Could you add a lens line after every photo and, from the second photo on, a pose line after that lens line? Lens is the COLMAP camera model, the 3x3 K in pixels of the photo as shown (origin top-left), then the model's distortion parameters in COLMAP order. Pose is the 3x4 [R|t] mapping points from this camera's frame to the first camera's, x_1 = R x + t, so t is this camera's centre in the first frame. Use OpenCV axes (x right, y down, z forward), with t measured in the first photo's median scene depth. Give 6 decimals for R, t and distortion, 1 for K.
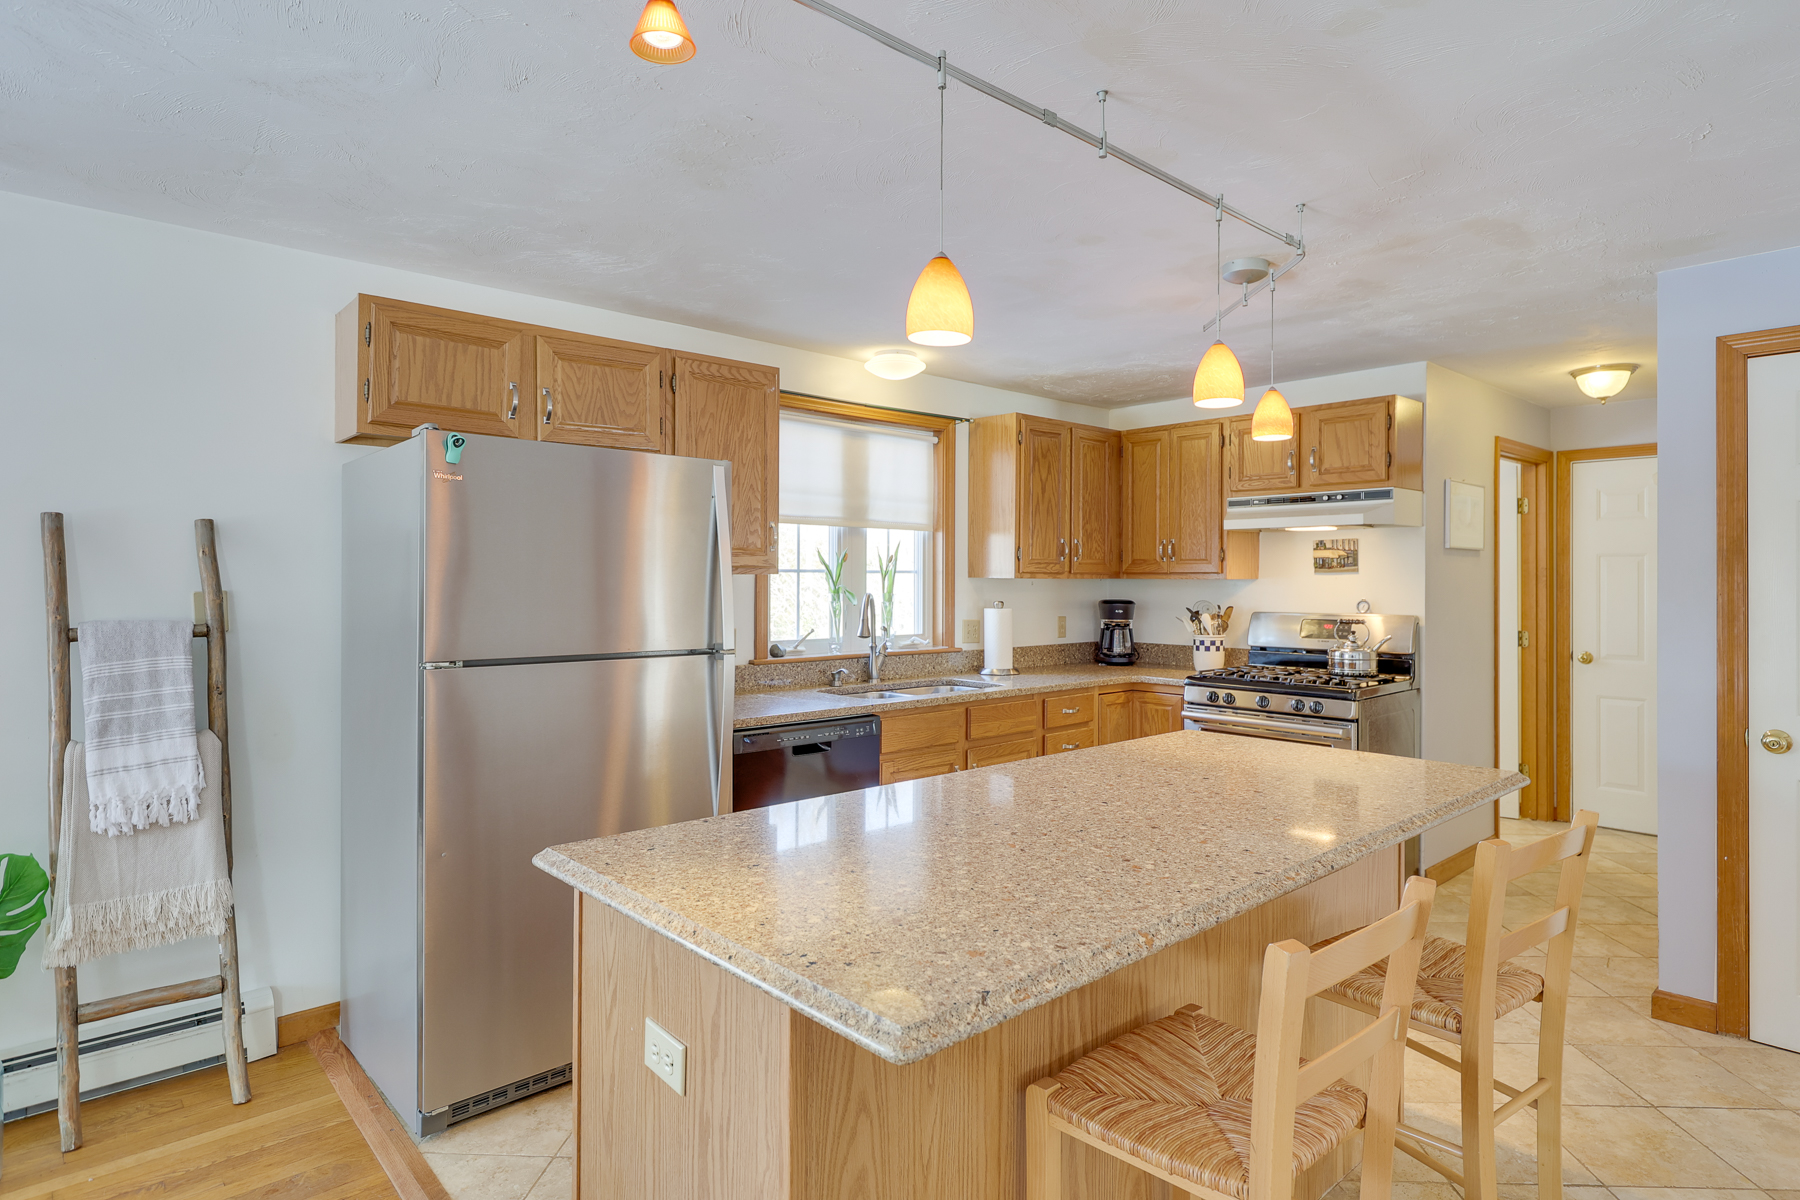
lens RADIAL K [[983.7, 0, 926.7], [0, 983.7, 580.3], [0, 0, 1]] dist [0.005597, 0.002060]
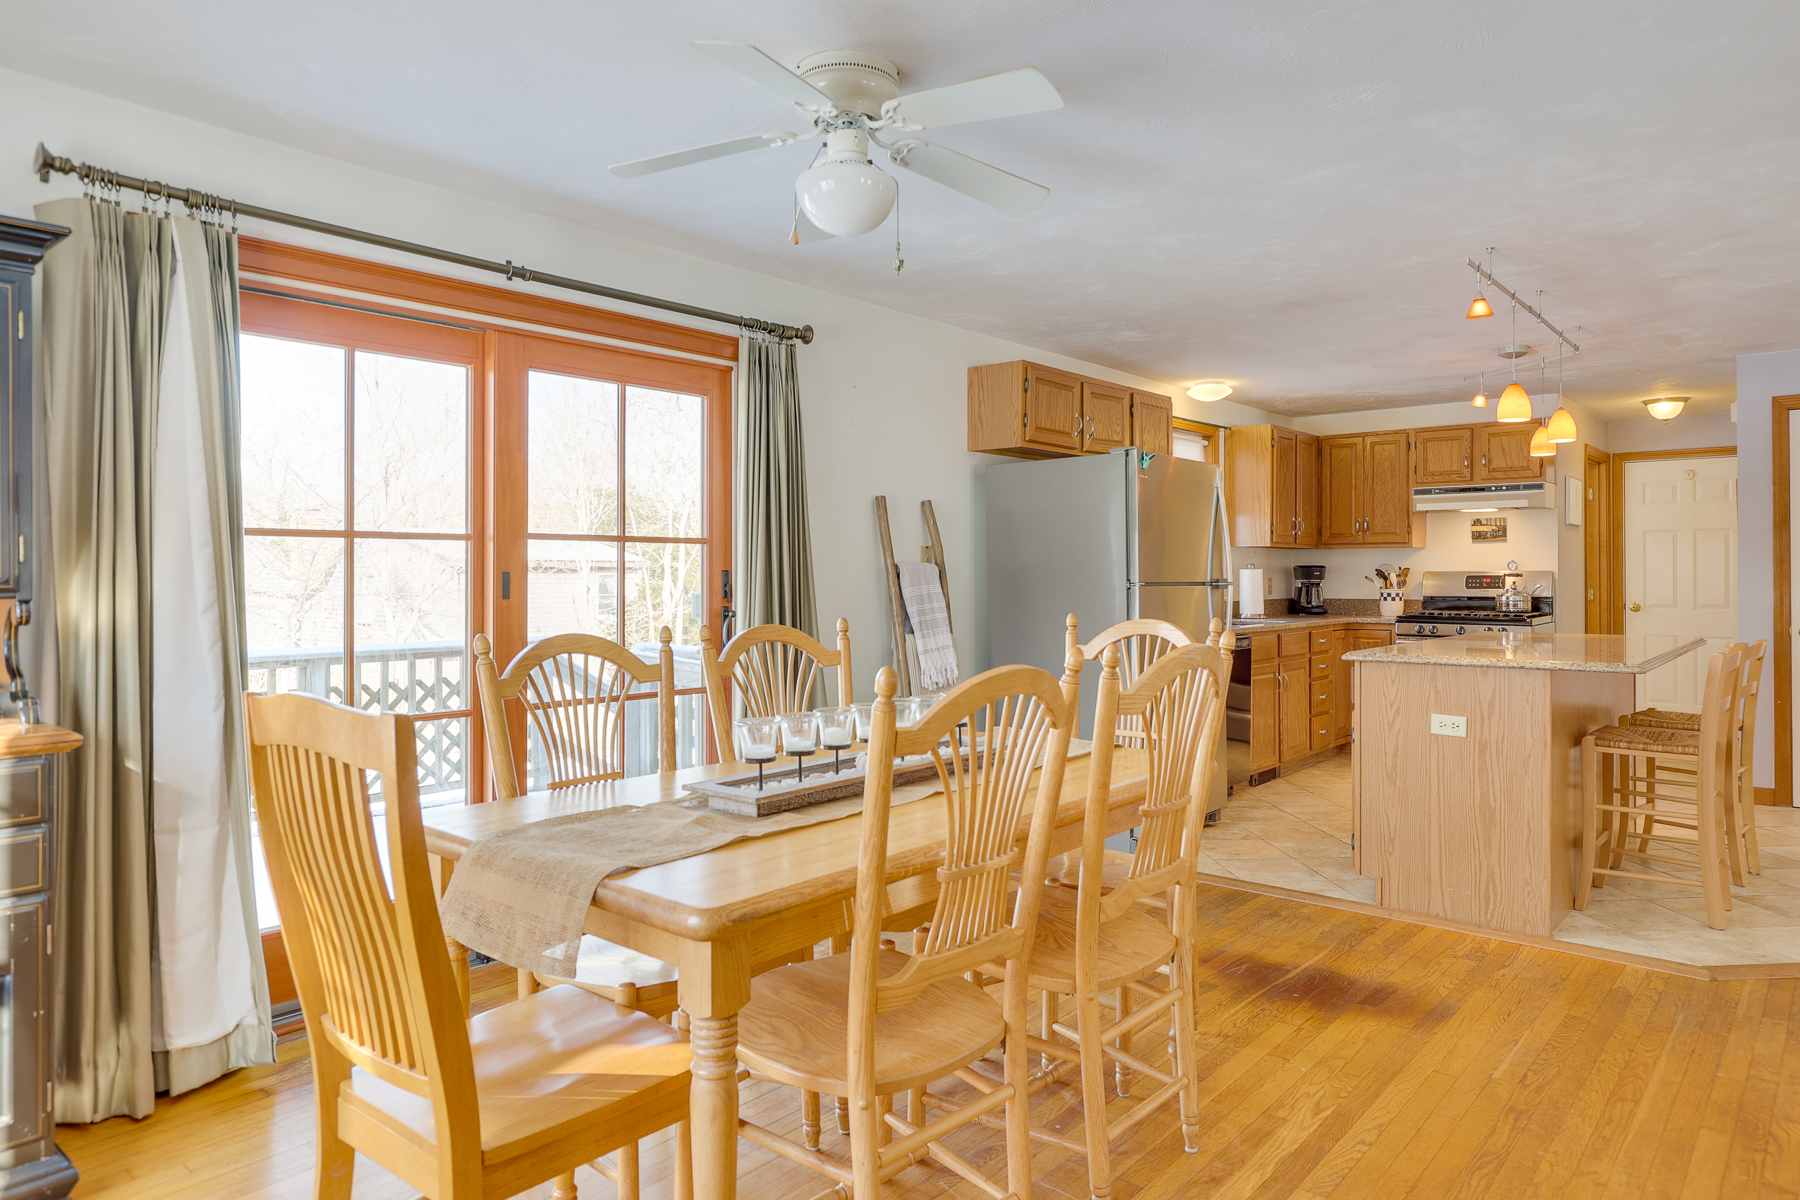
lens RADIAL K [[1153.0, 0, 915.4], [0, 1153.0, 577.9], [0, 0, 1]] dist [0.010162, 0.003334]
pose [[0.990383, -0.004892, 0.138264, -0.641050], [0.004776, 0.999988, 0.001174, 0.038620], [-0.138268, -0.000502, 0.990395, -0.528532]]
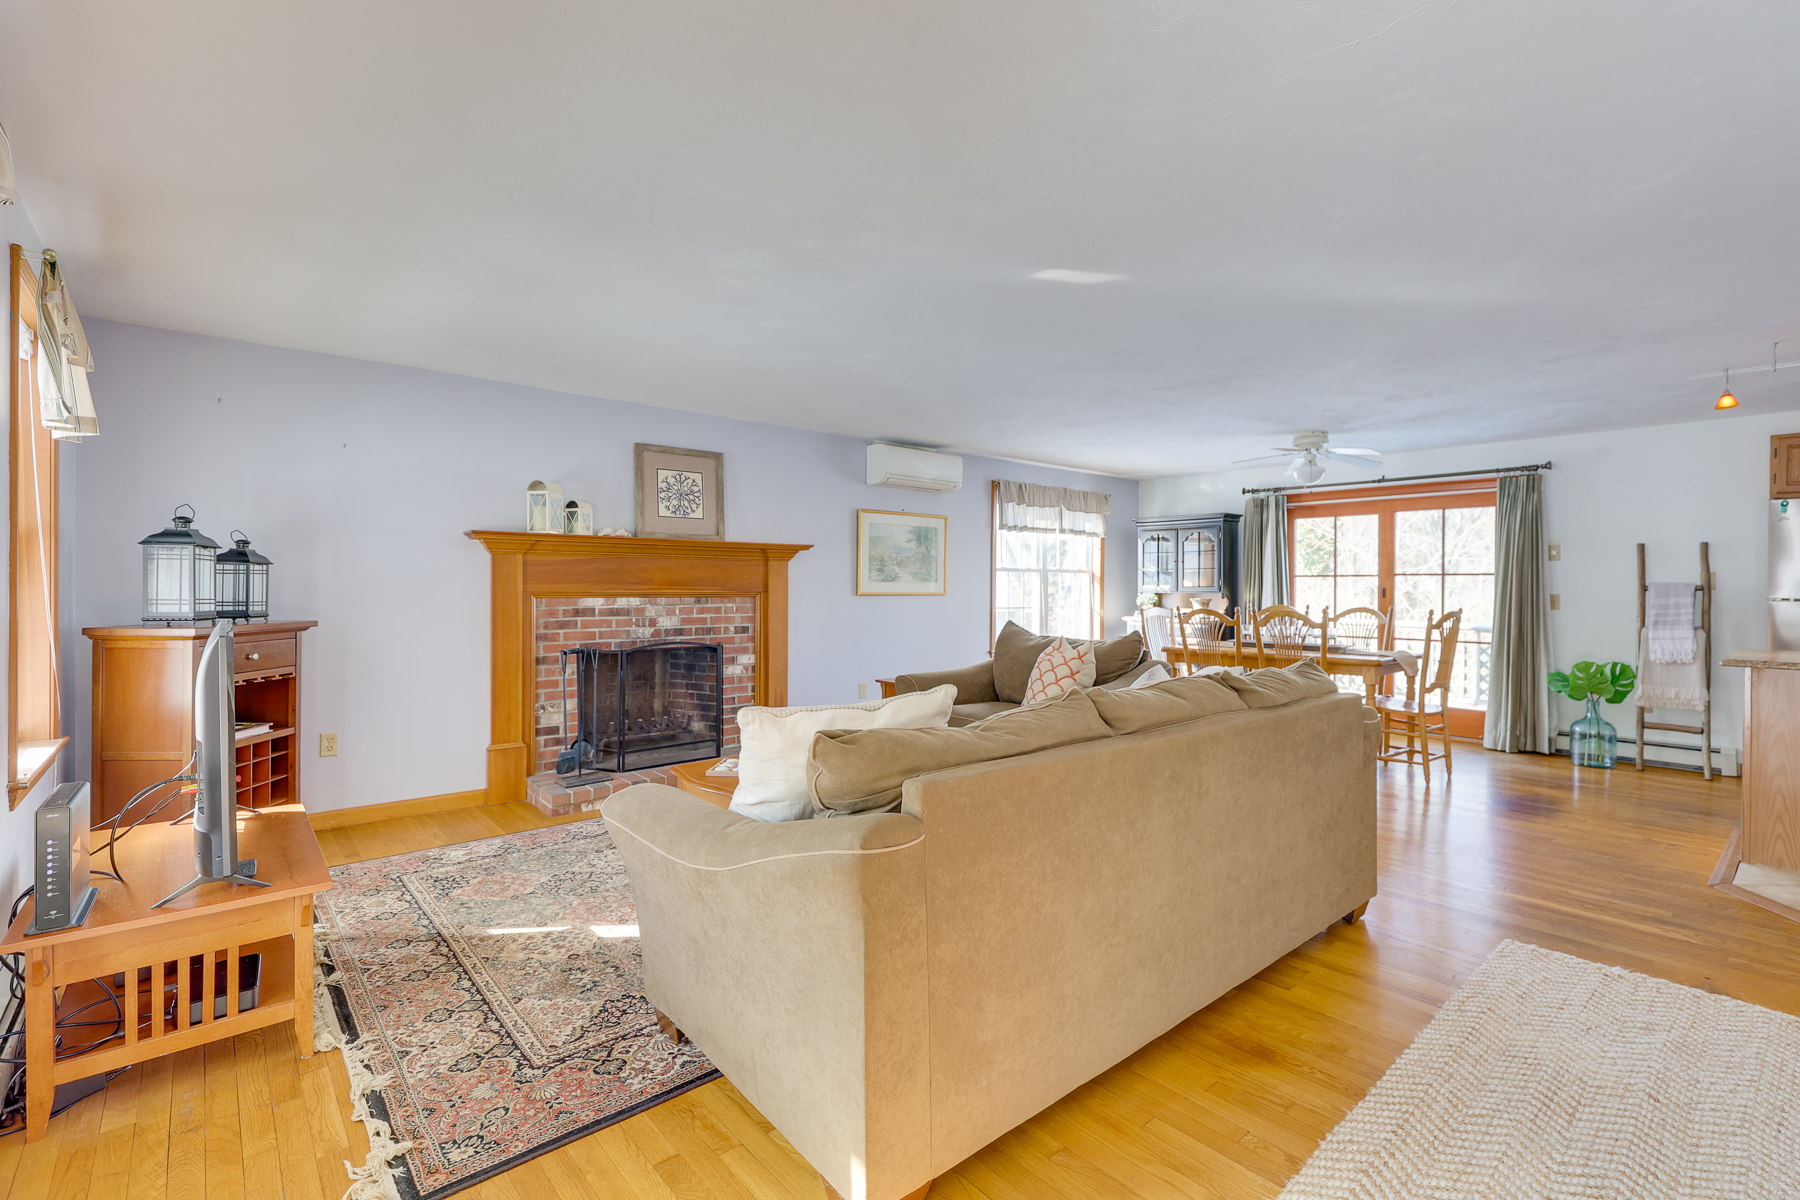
lens RADIAL K [[805.3, 0, 911.4], [0, 805.3, 591.7], [0, 0, 1]] dist [-0.006924, 0.000475]
pose [[-0.036022, 0.005565, -0.999335, 0.811246], [-0.004673, 0.999973, 0.005737, 0.035747], [0.999340, 0.004876, -0.035995, -0.540000]]
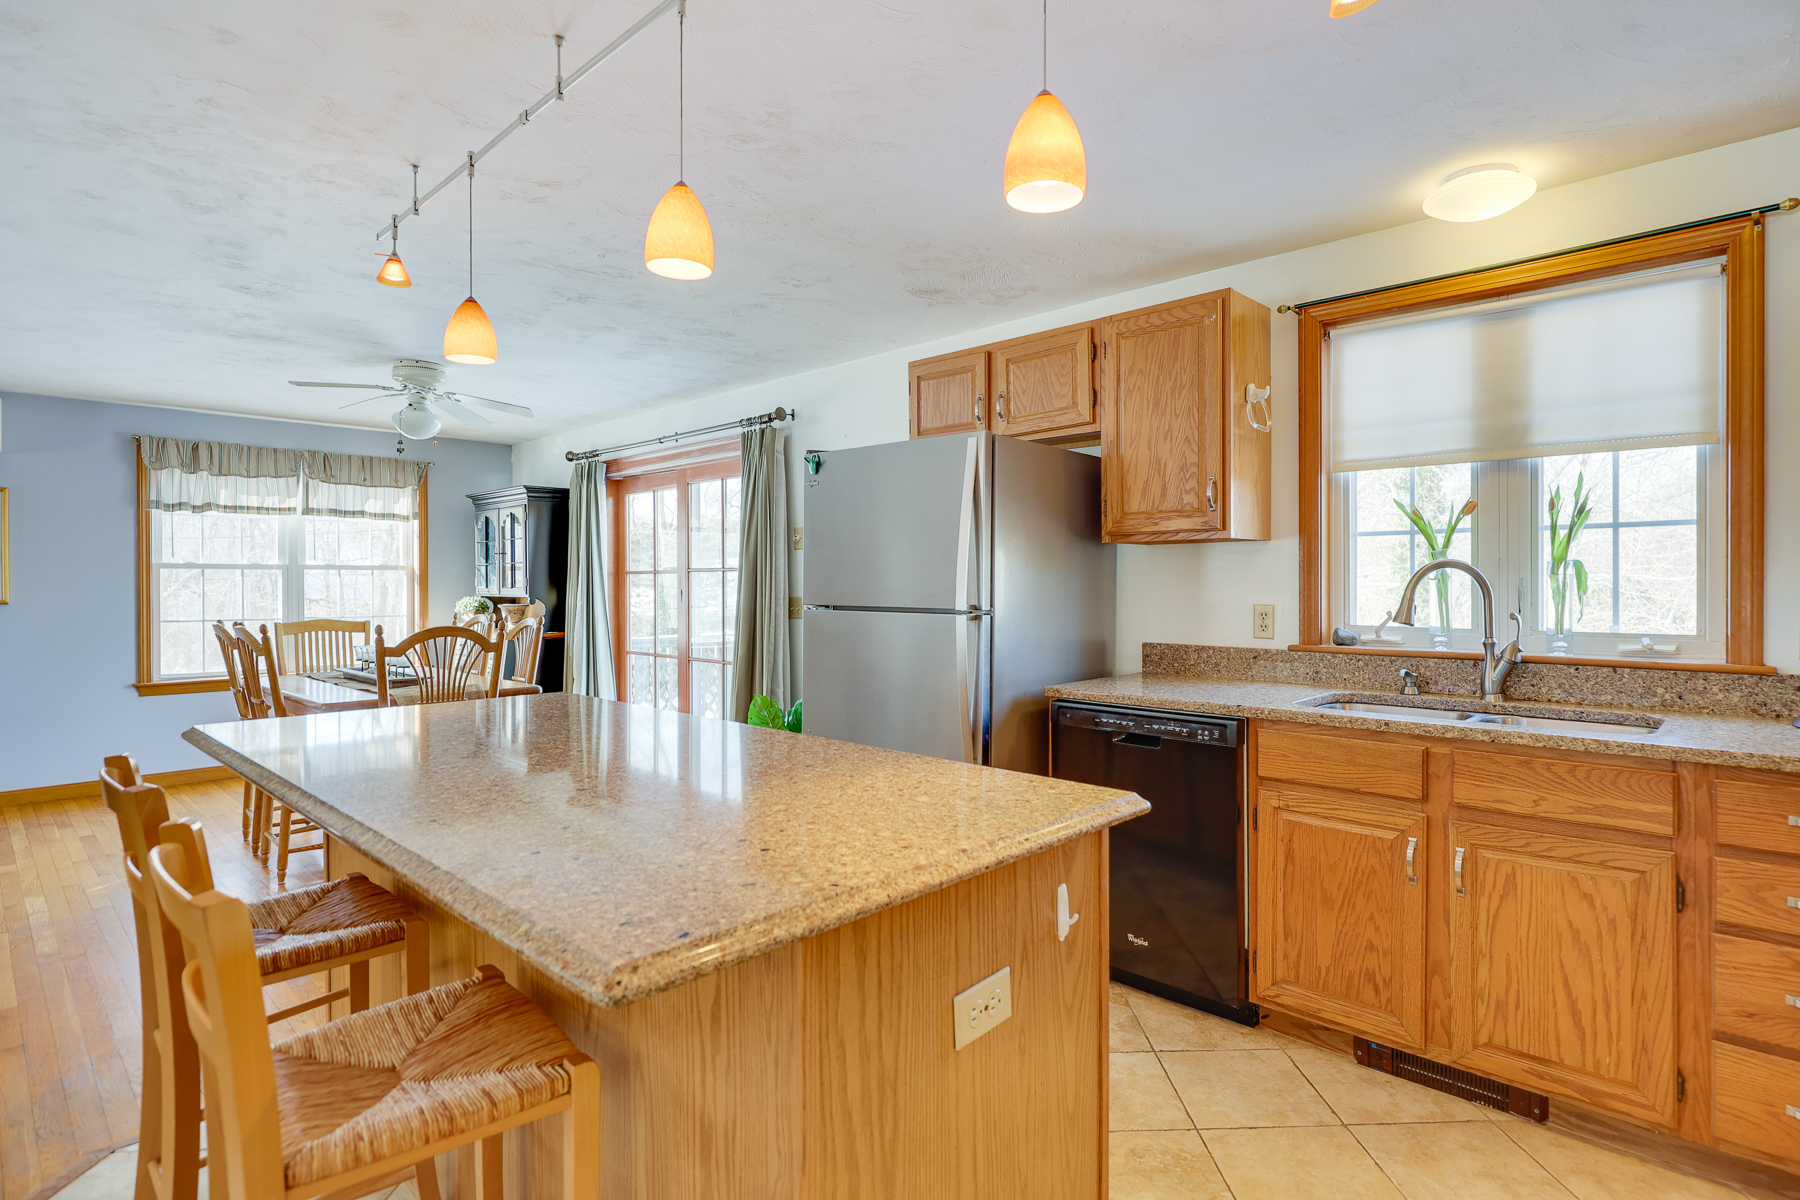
lens RADIAL K [[903.9, 0, 909.6], [0, 903.9, 590.3], [0, 0, 1]] dist [-0.000699, 0.001571]
pose [[0.075073, 0.006982, -0.997154, 0.500718], [0.003353, 0.999968, 0.007255, 0.026942], [0.997172, -0.003888, 0.075048, 0.573106]]
